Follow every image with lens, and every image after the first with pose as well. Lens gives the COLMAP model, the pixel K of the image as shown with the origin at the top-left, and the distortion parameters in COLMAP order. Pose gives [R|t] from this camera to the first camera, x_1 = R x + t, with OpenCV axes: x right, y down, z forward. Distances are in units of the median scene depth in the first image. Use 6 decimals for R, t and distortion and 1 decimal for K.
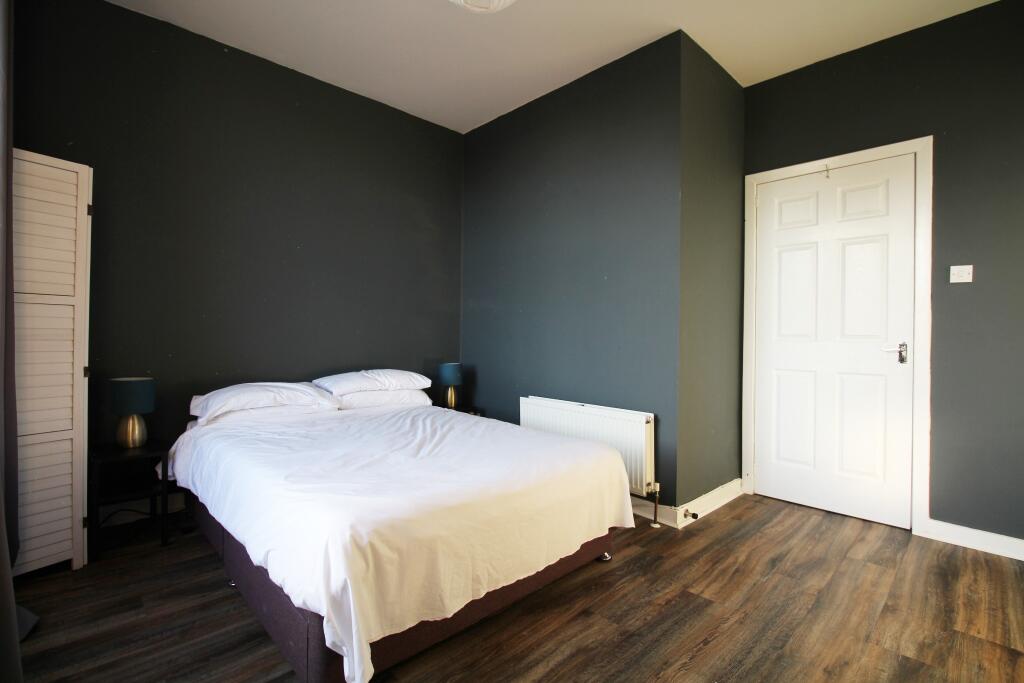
lens RADIAL K [[482.1, 0, 517.1], [0, 482.1, 338.9], [0, 0, 1]] dist [0.001832, -0.012775]
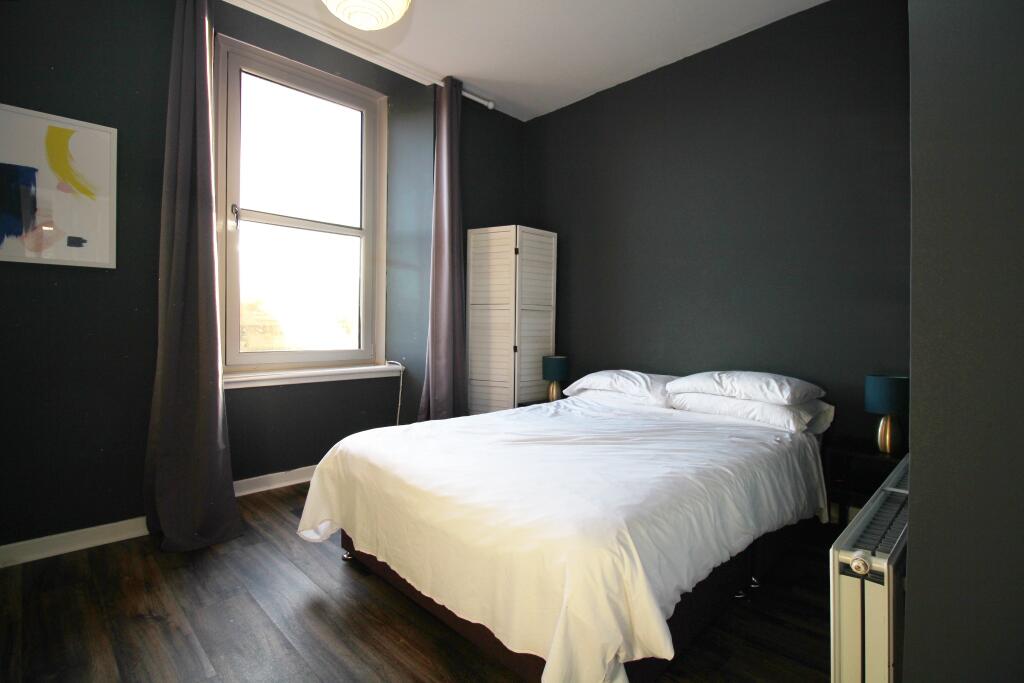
lens RADIAL K [[482.1, 0, 517.1], [0, 482.1, 338.9], [0, 0, 1]] dist [0.001832, -0.012775]
pose [[0.014113, 0.009010, -0.999860, 0.744218], [-0.023207, 0.999693, 0.008681, 0.020215], [0.999631, 0.023082, 0.014318, 0.956293]]
